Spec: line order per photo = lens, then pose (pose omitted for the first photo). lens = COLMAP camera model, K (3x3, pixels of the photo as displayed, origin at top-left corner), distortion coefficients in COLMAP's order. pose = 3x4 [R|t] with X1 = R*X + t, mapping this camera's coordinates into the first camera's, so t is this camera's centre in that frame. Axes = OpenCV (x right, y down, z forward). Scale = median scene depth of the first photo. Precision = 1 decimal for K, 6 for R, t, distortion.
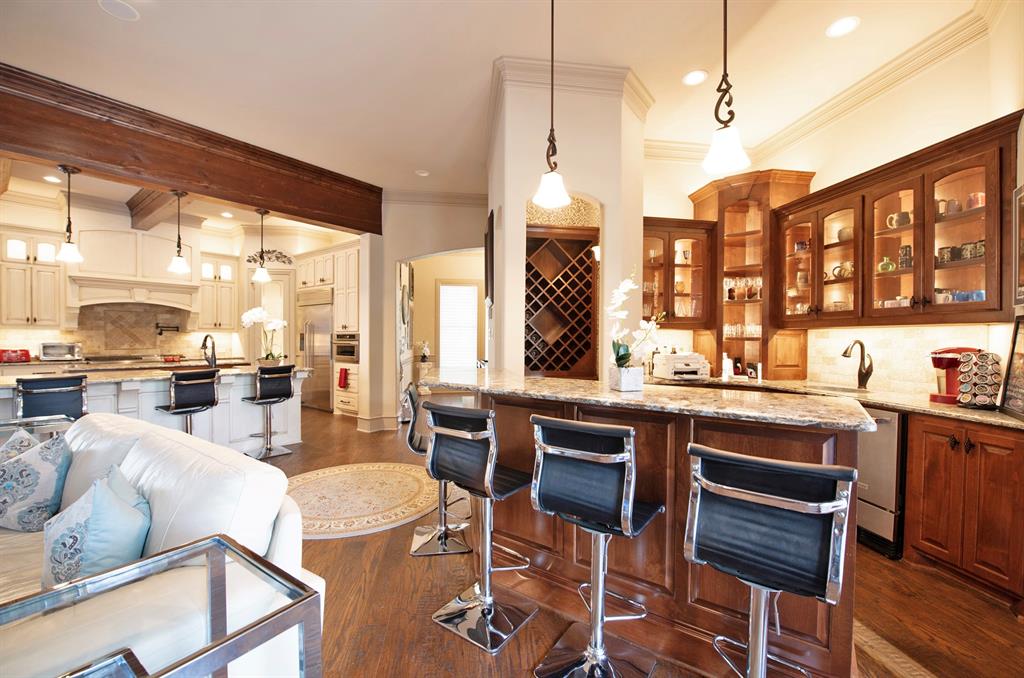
lens RADIAL K [[418.1, 0, 514.5], [0, 418.1, 342.9], [0, 0, 1]] dist [-0.002178, -0.000529]
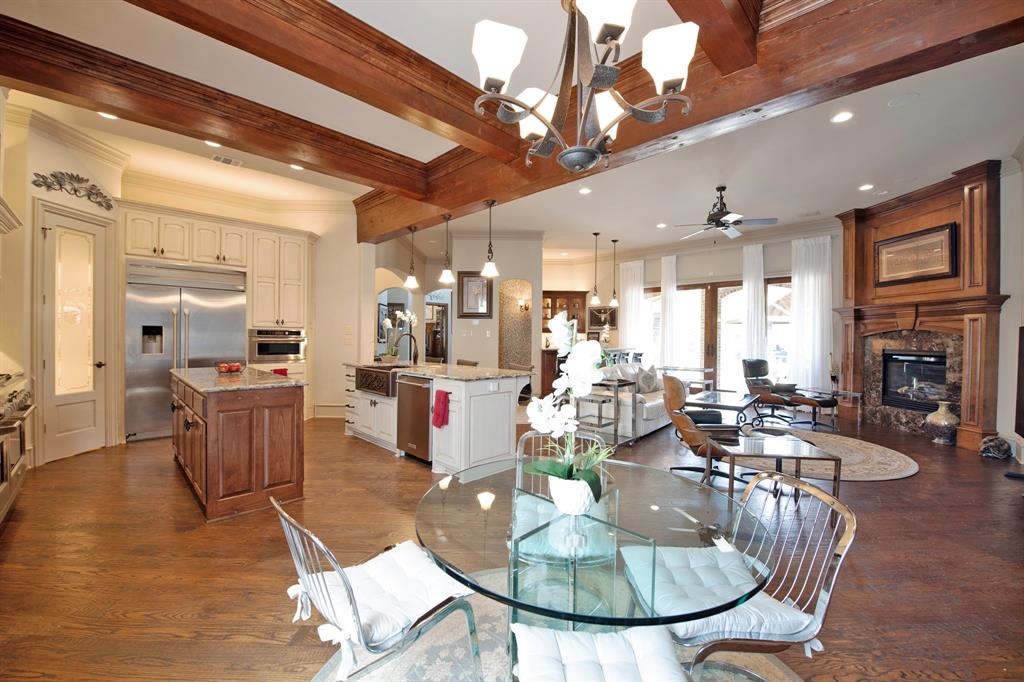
lens RADIAL K [[407.4, 0, 511.0], [0, 407.4, 339.9], [0, 0, 1]] dist [-0.021959, -0.000457]
pose [[0.113334, -0.011379, 0.993492, -1.197626], [0.003463, 0.999933, 0.011058, -0.007964], [-0.993551, 0.002187, 0.113366, 0.419211]]
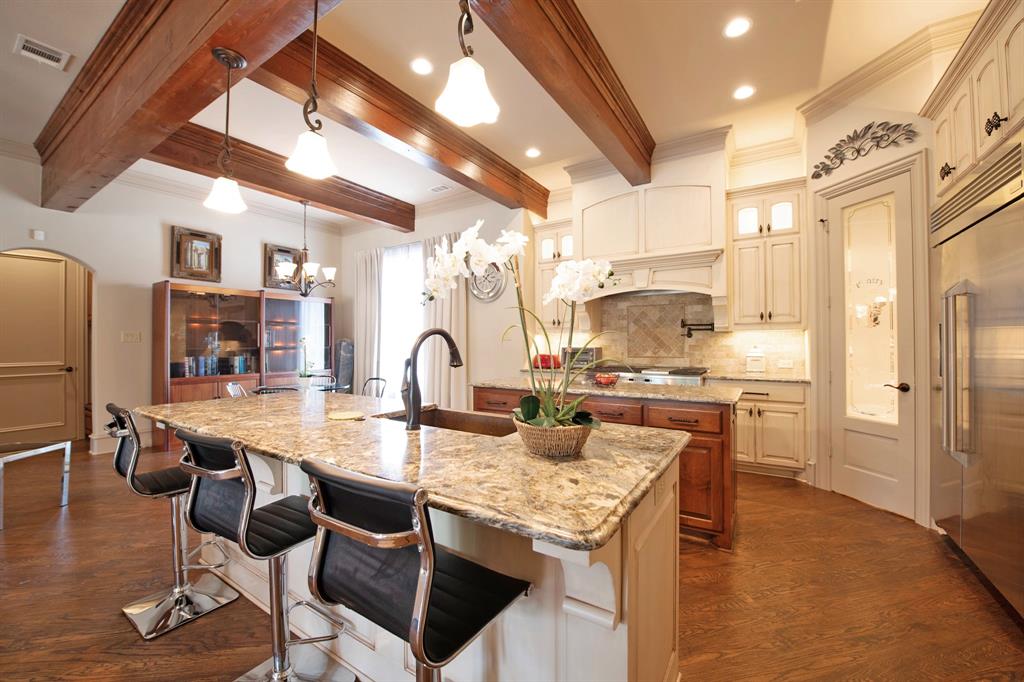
lens RADIAL K [[407.4, 0, 504.2], [0, 407.4, 338.8], [0, 0, 1]] dist [-0.021959, -0.000457]
pose [[0.090852, -0.016172, -0.995733, -0.255280], [-0.008093, 0.999823, -0.016977, -0.003329], [0.995831, 0.009601, 0.090705, 0.699986]]
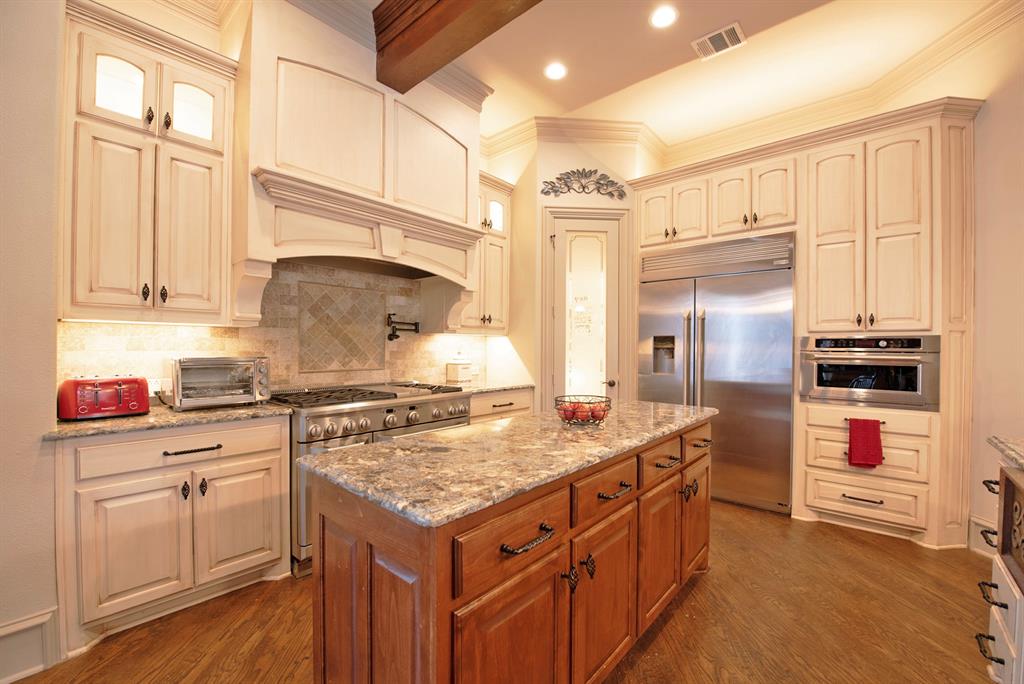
lens RADIAL K [[407.4, 0, 528.7], [0, 407.4, 350.9], [0, 0, 1]] dist [-0.021959, -0.000457]
pose [[0.999481, 0.000880, -0.032193, -0.729247], [-0.000987, 0.999994, -0.003321, -0.005503], [0.032190, 0.003352, 0.999476, 0.590191]]
